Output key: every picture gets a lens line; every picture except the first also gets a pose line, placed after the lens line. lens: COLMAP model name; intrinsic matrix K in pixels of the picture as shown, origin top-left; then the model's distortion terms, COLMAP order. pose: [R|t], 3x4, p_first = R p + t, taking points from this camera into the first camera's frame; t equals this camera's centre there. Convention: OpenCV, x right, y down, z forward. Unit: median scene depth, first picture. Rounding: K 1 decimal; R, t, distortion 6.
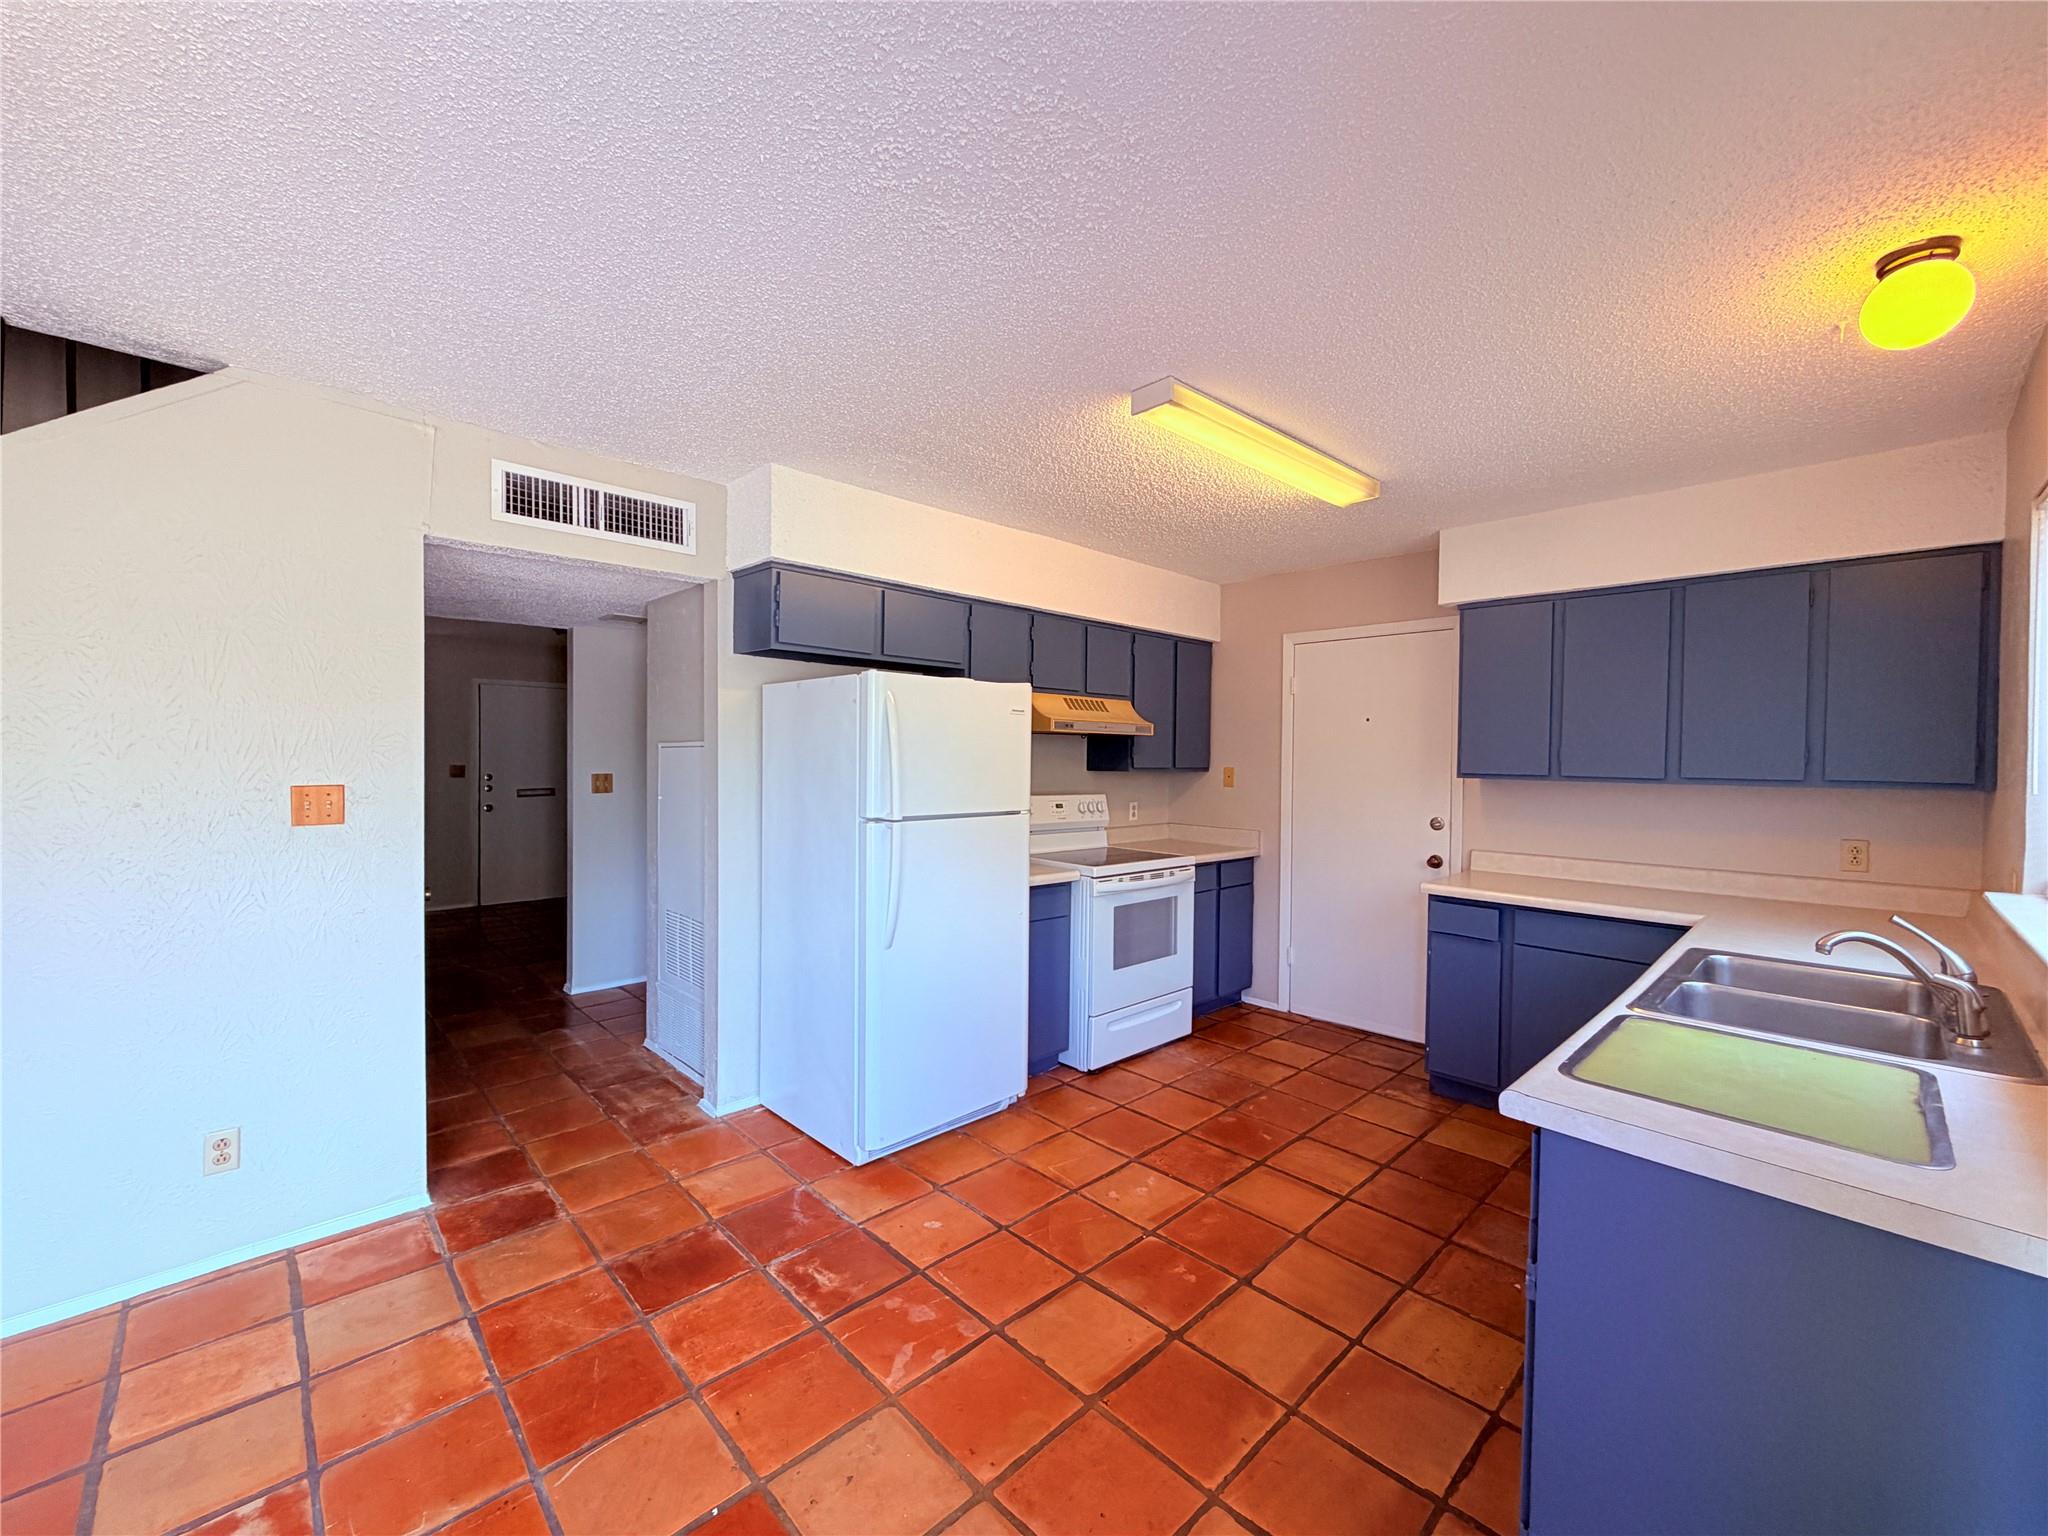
lens RADIAL K [[818.6, 0, 1019.3], [0, 818.6, 768.2], [0, 0, 1]] dist [-0.000860, 0.000682]
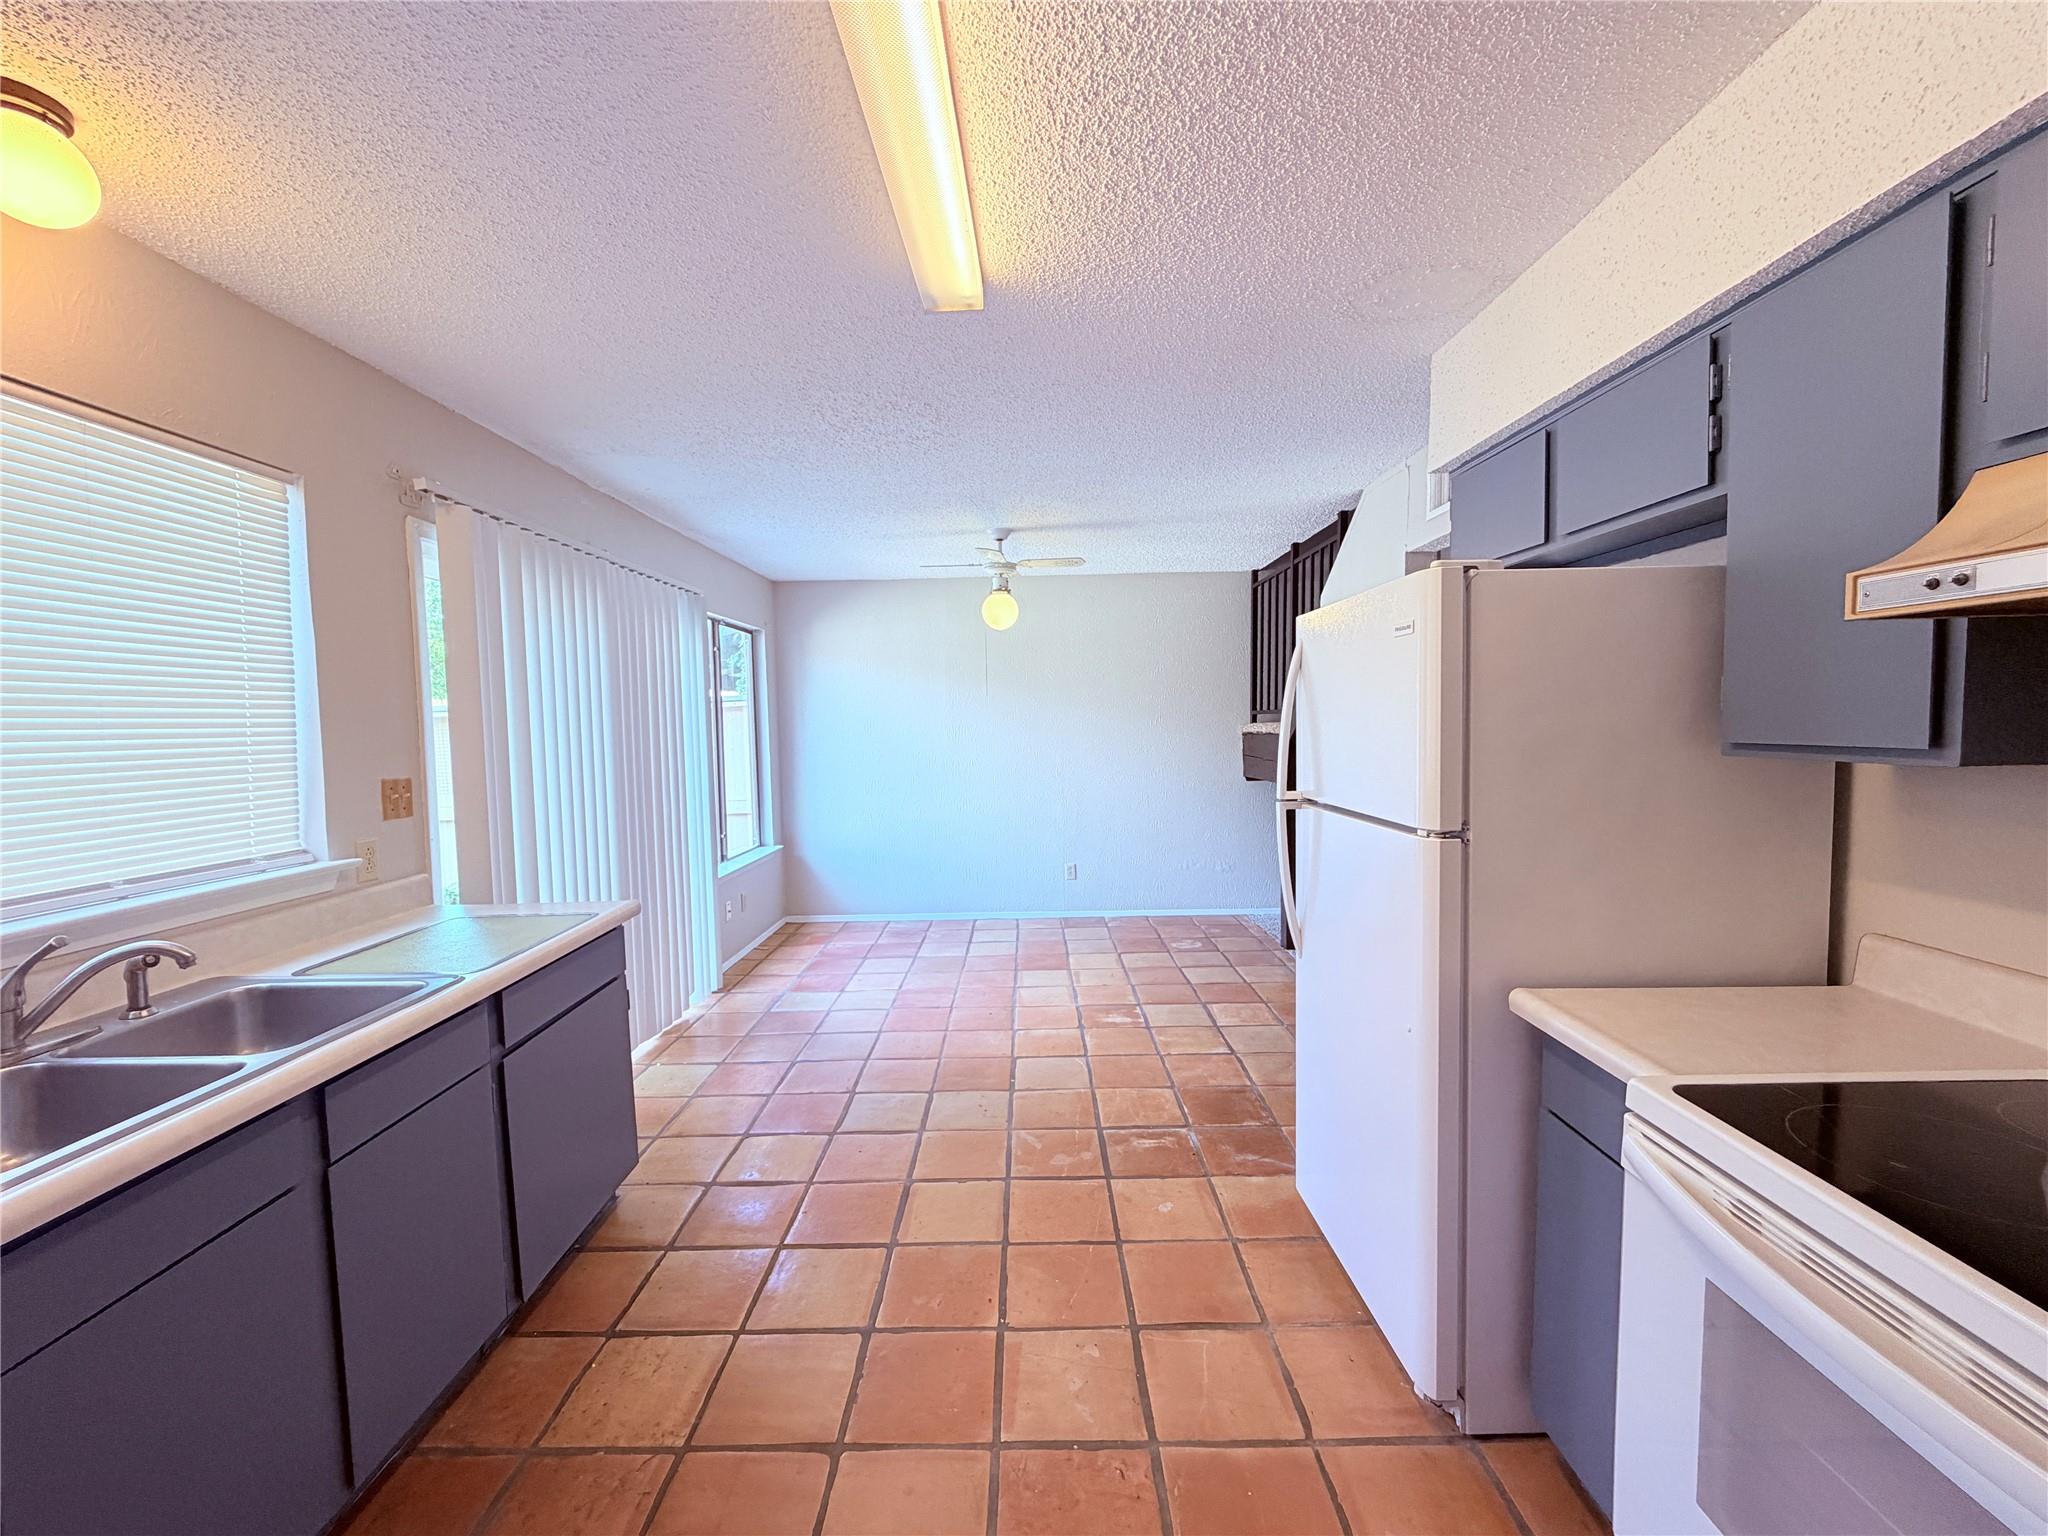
lens RADIAL K [[818.6, 0, 1023.6], [0, 818.6, 769.0], [0, 0, 1]] dist [-0.000860, 0.000682]
pose [[-0.696498, 0.044737, -0.716163, 0.518276], [0.001747, 0.998157, 0.060653, -0.014169], [0.717557, 0.040994, -0.695293, 1.163540]]
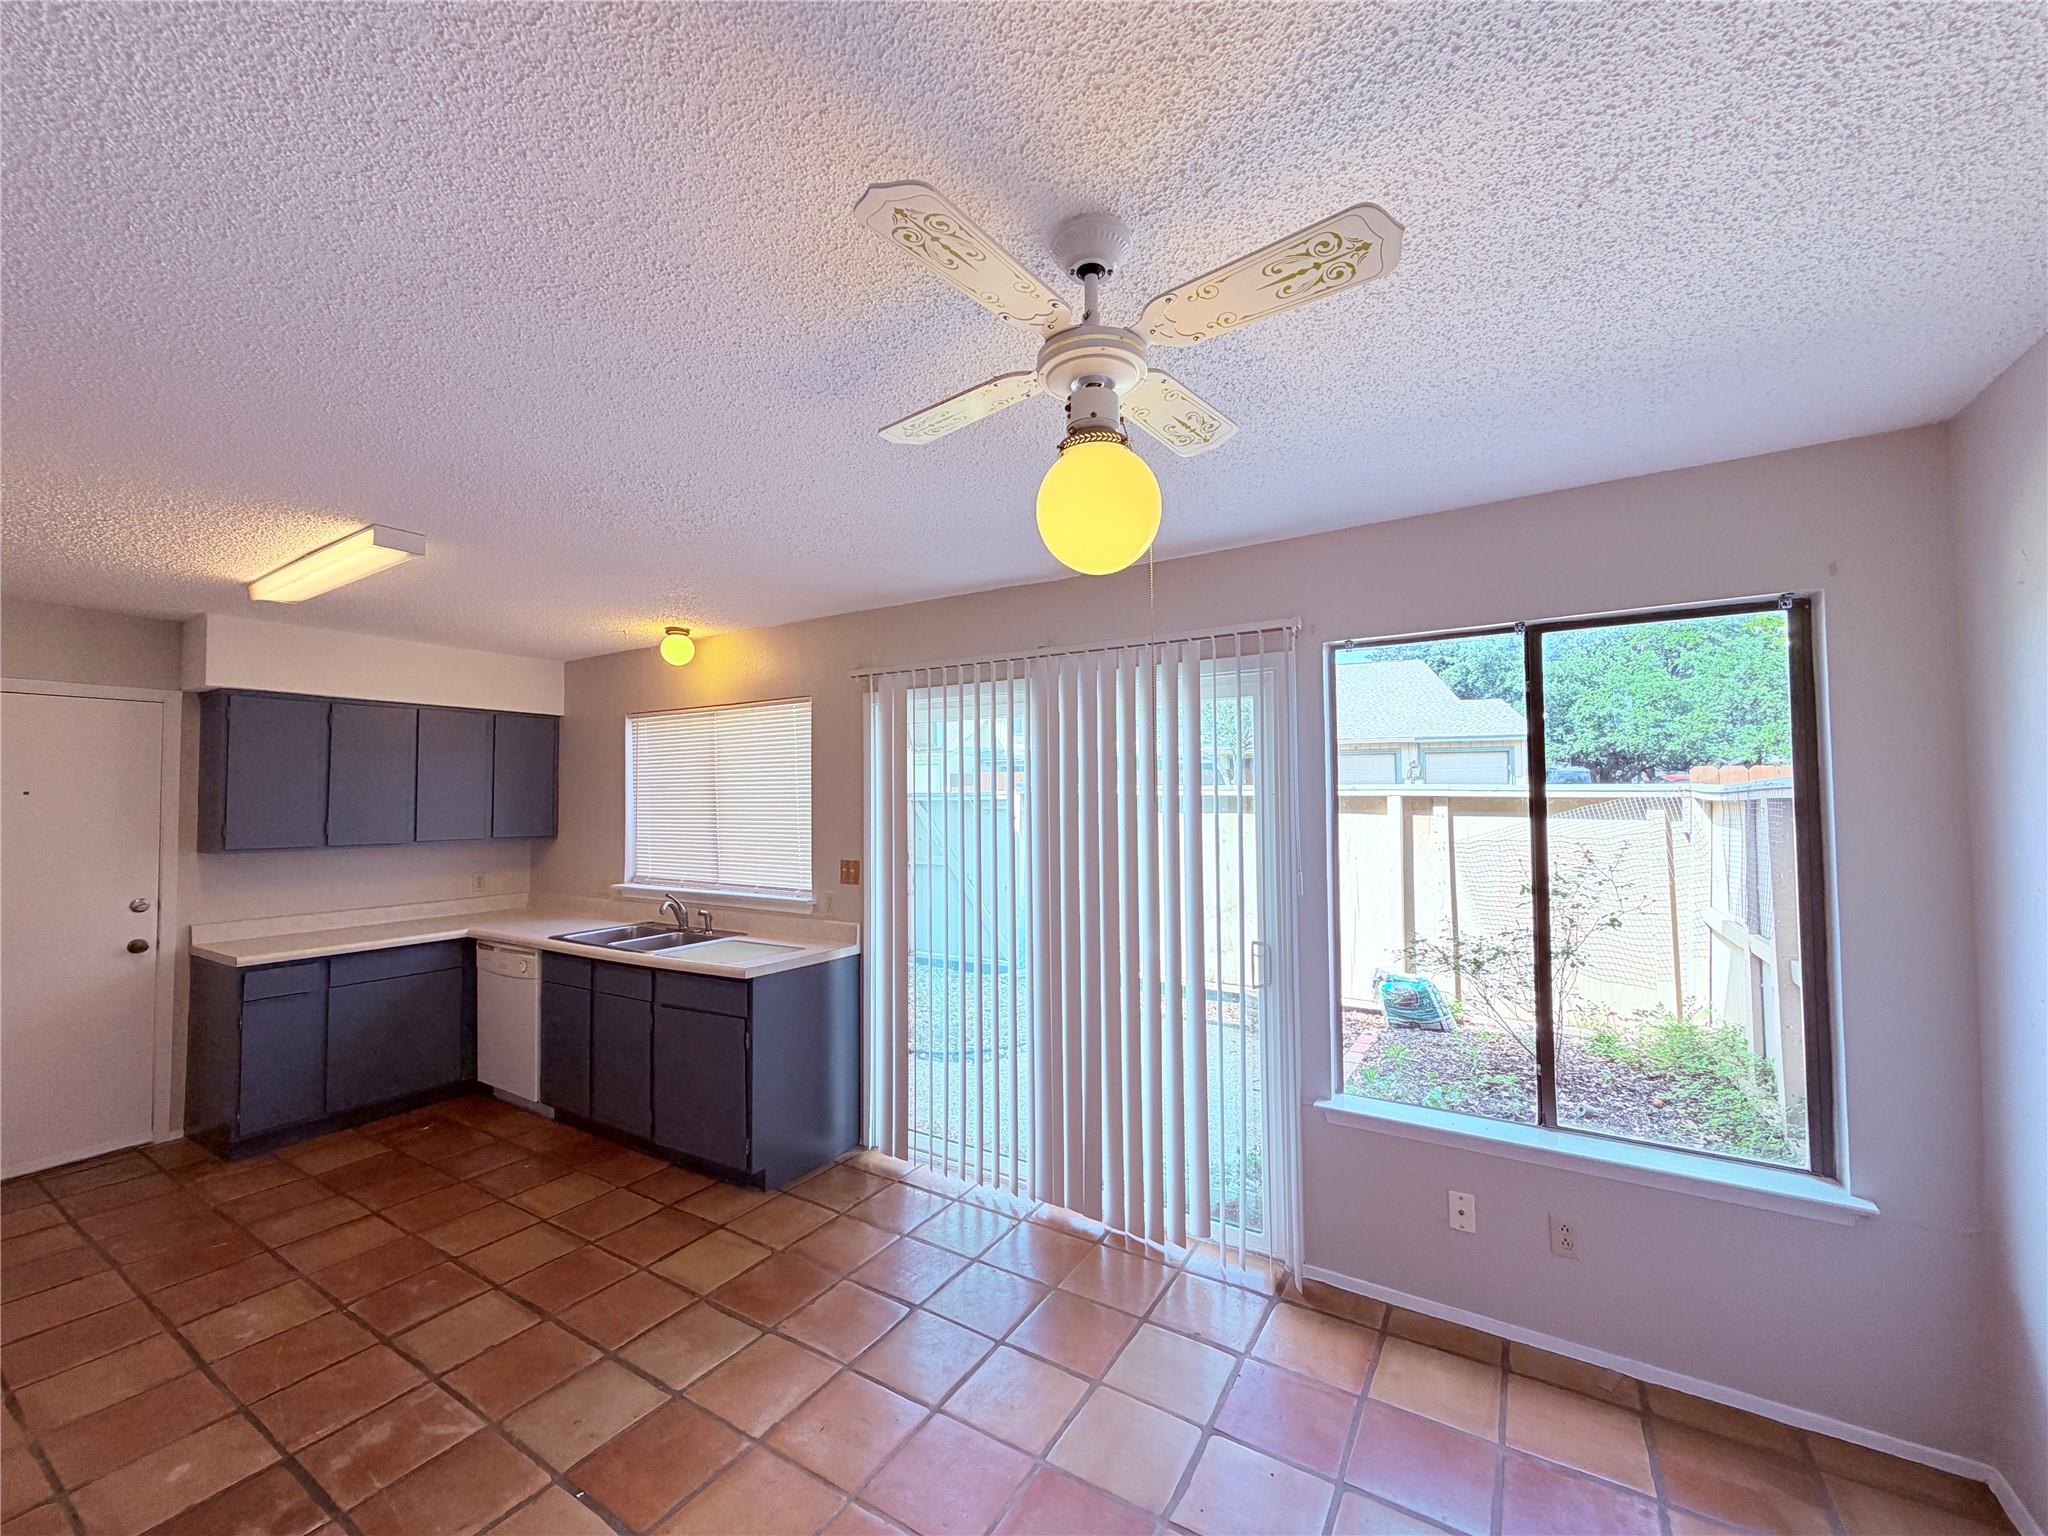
lens RADIAL K [[818.6, 0, 1022.1], [0, 818.6, 769.5], [0, 0, 1]] dist [-0.000860, 0.000682]
pose [[-0.247777, 0.025307, 0.968487, -0.821377], [0.018493, 0.999600, -0.021389, -0.062448], [-0.968641, 0.012611, -0.248146, 0.307008]]
